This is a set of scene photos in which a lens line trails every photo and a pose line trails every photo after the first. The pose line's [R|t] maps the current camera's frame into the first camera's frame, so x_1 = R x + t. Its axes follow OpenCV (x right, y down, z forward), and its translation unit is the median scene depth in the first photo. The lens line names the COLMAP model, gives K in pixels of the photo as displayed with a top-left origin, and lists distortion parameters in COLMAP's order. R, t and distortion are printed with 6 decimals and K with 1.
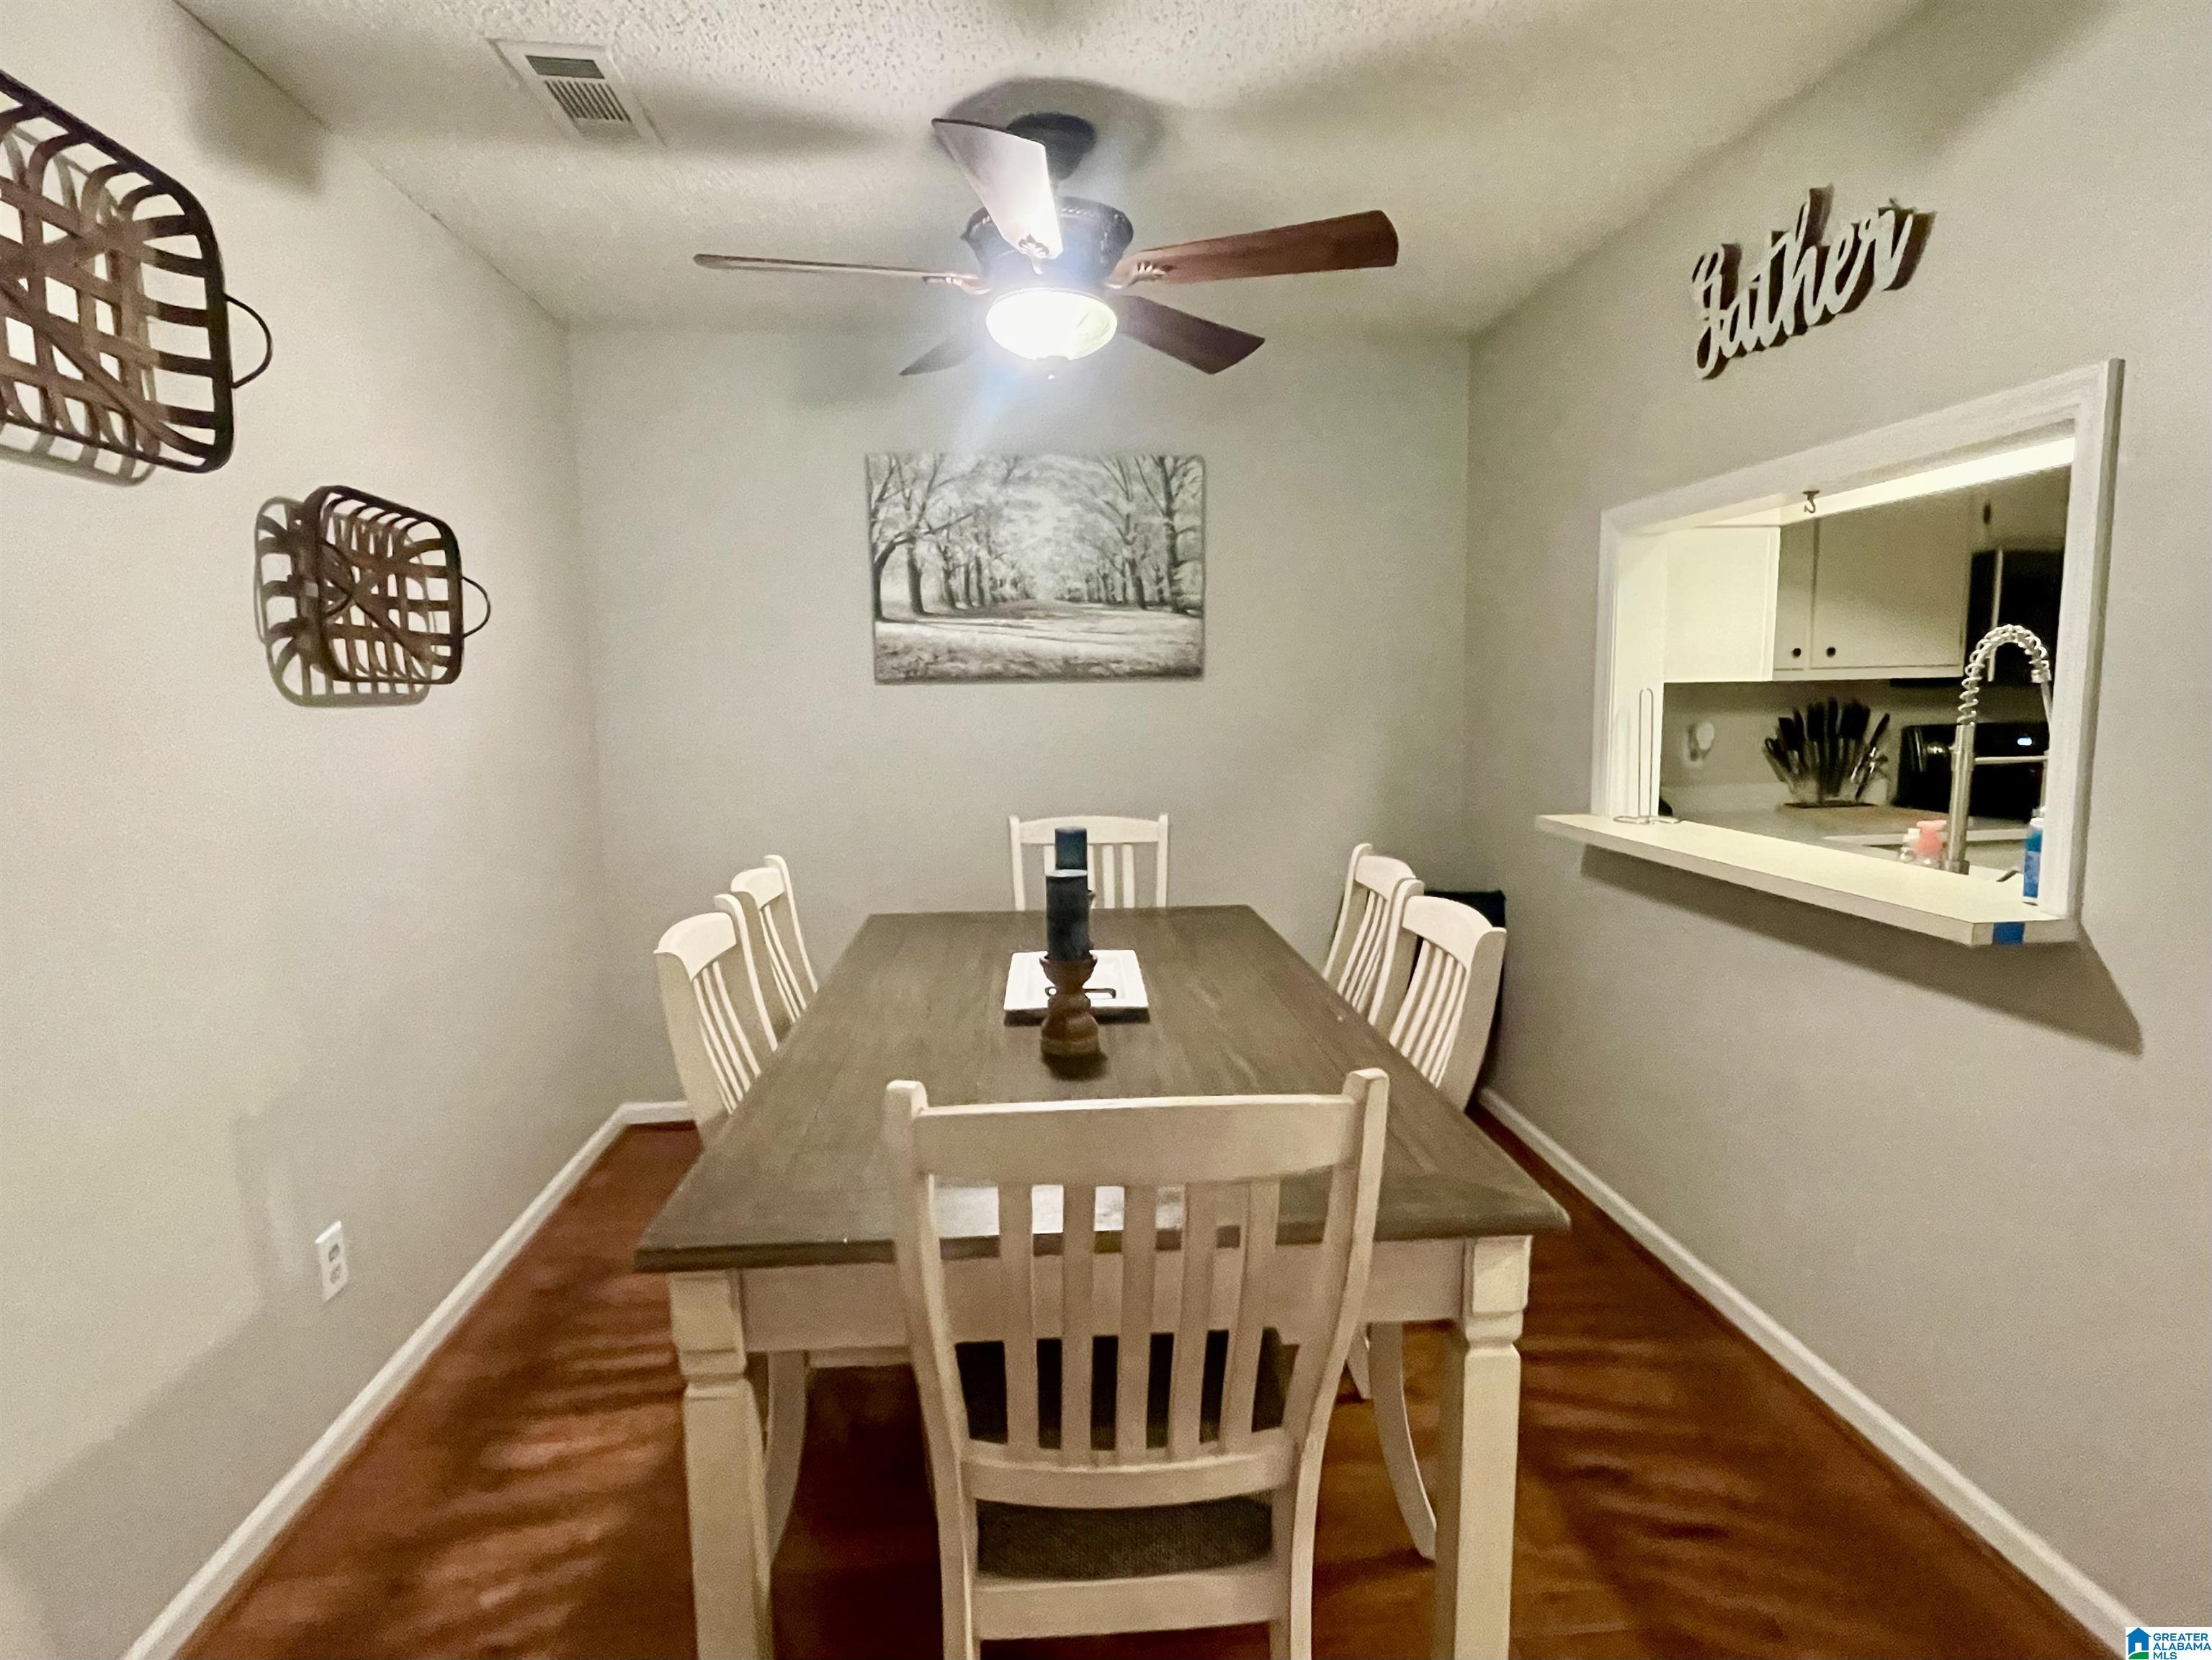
lens RADIAL K [[1135.9, 0, 1106.0], [0, 1135.9, 830.0], [0, 0, 1]] dist [0.000993, -0.000083]
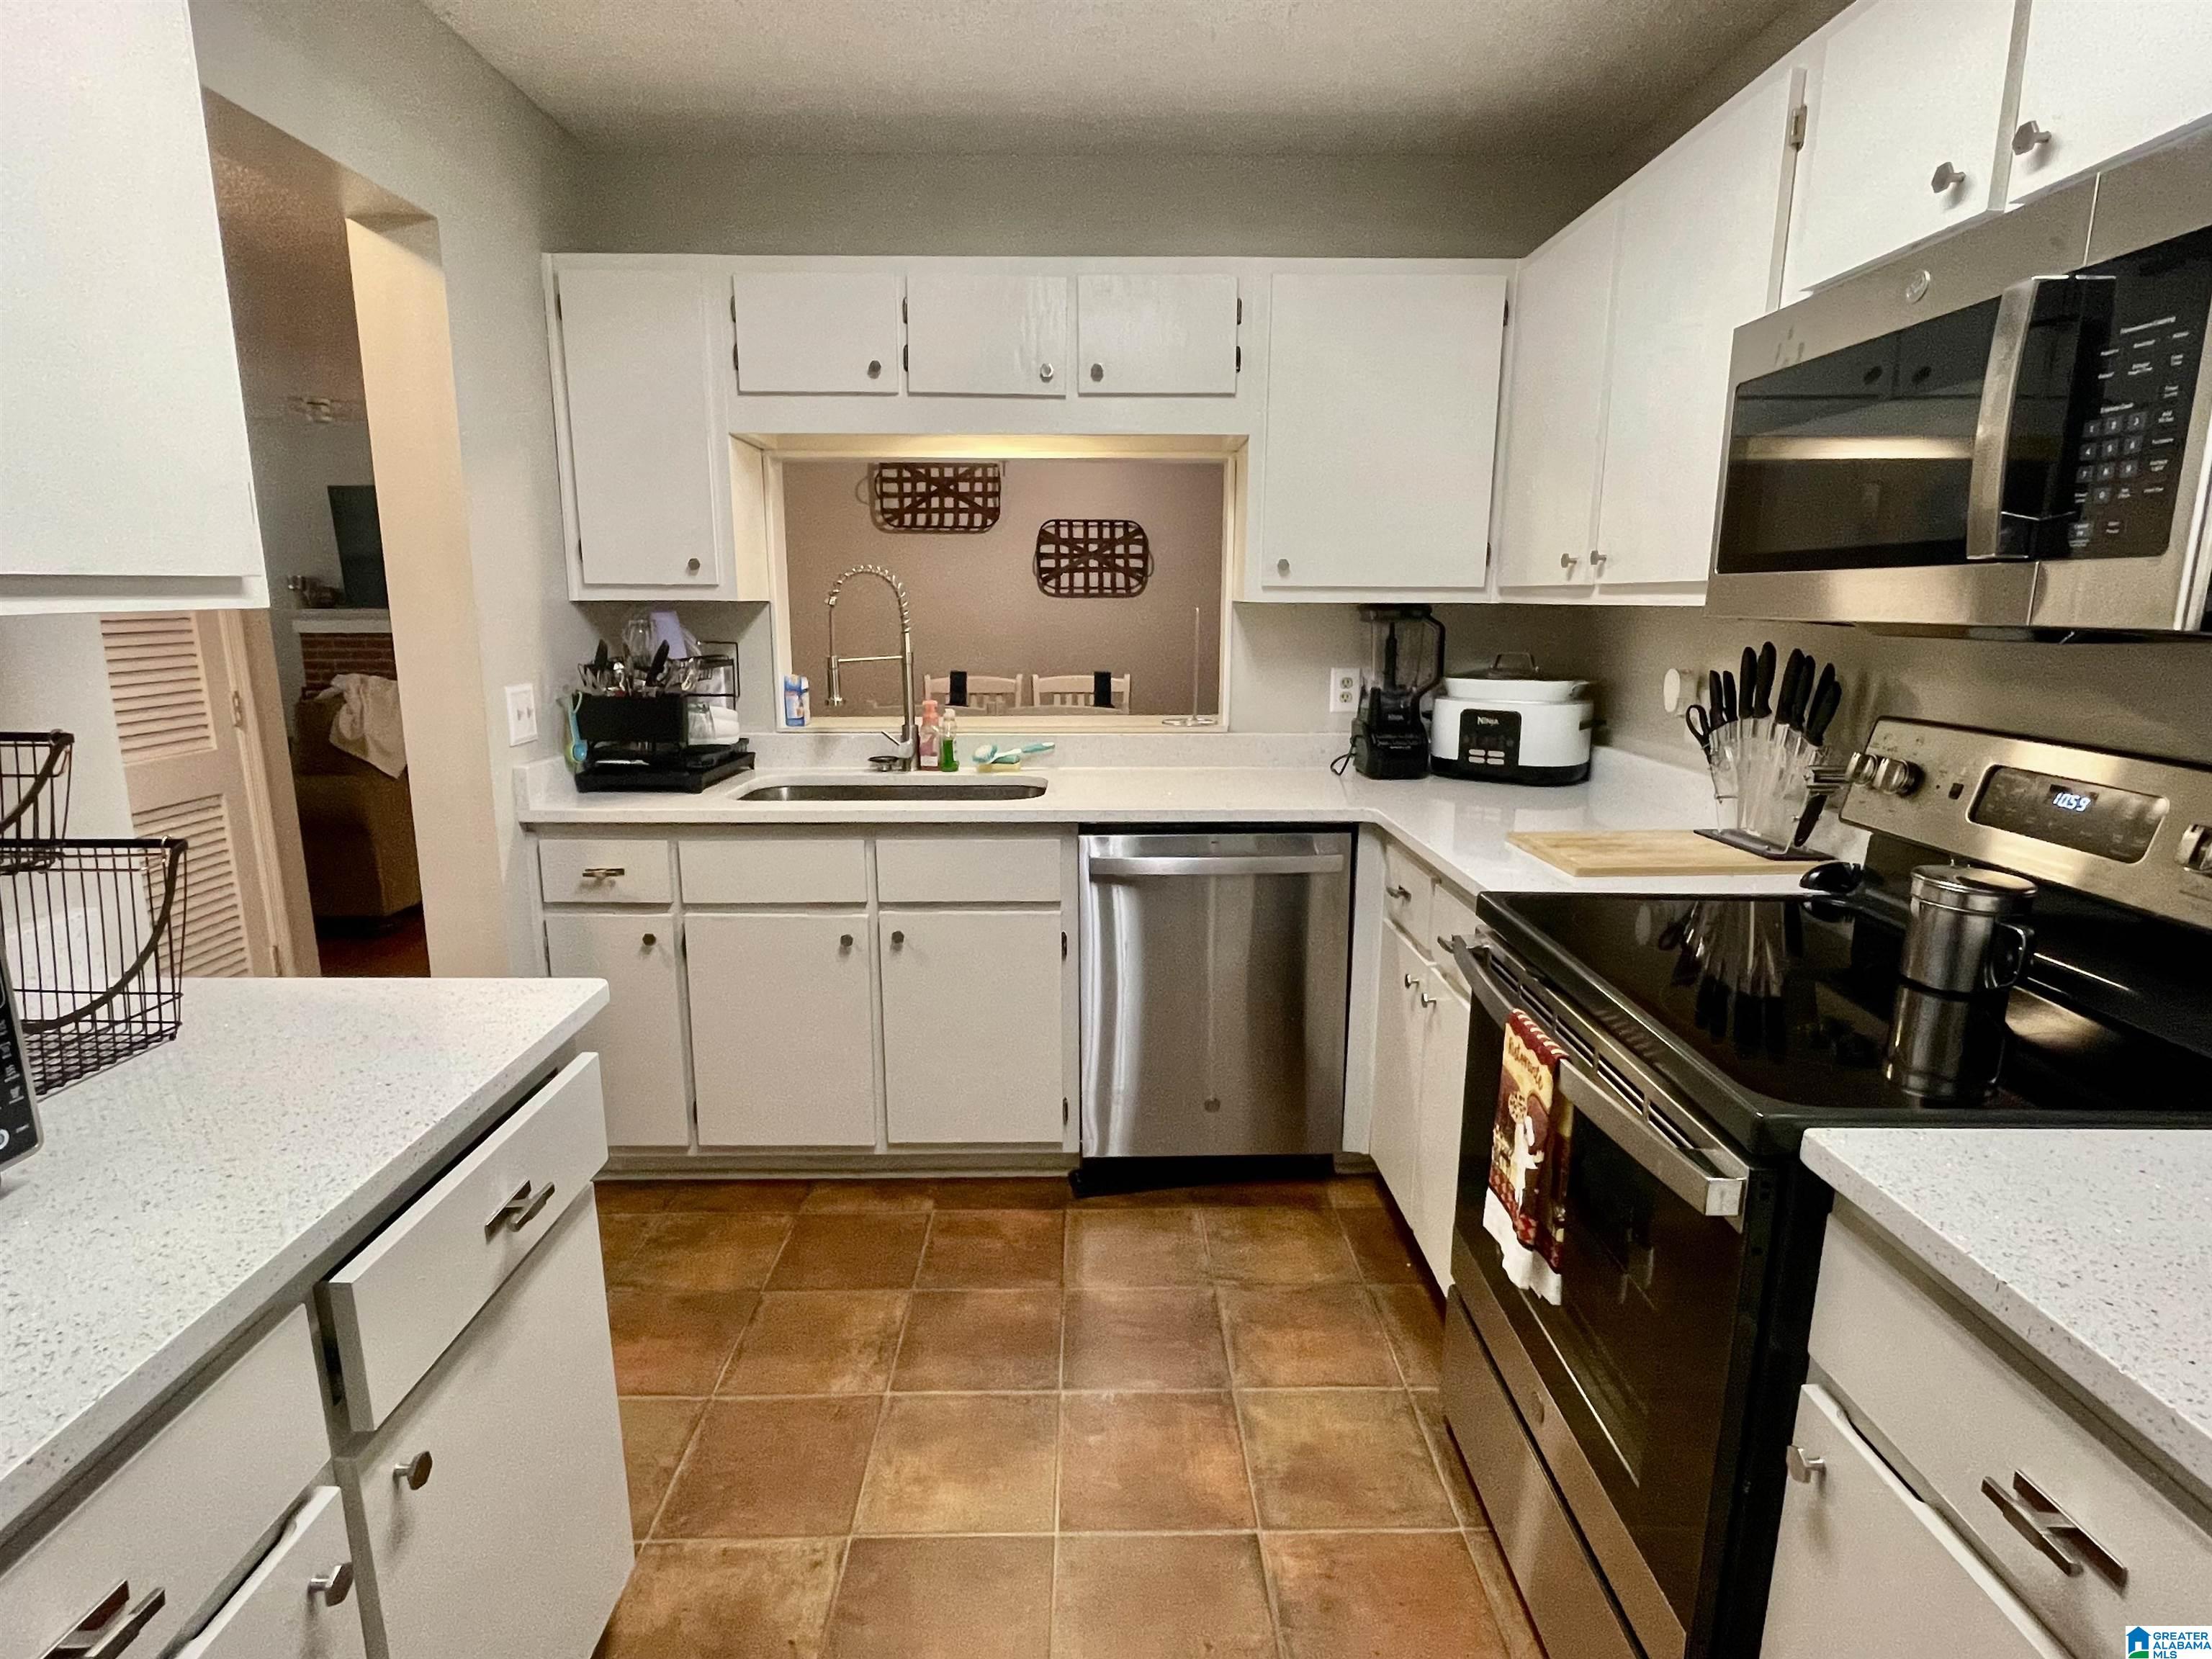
lens RADIAL K [[1122.8, 0, 1106.0], [0, 1122.8, 829.5], [0, 0, 1]] dist [-0.003513, -0.001287]
pose [[-0.076825, 0.221430, -0.972145, 1.257818], [-0.123510, 0.965404, 0.229655, -0.120882], [0.989365, 0.137713, -0.046818, 0.772187]]
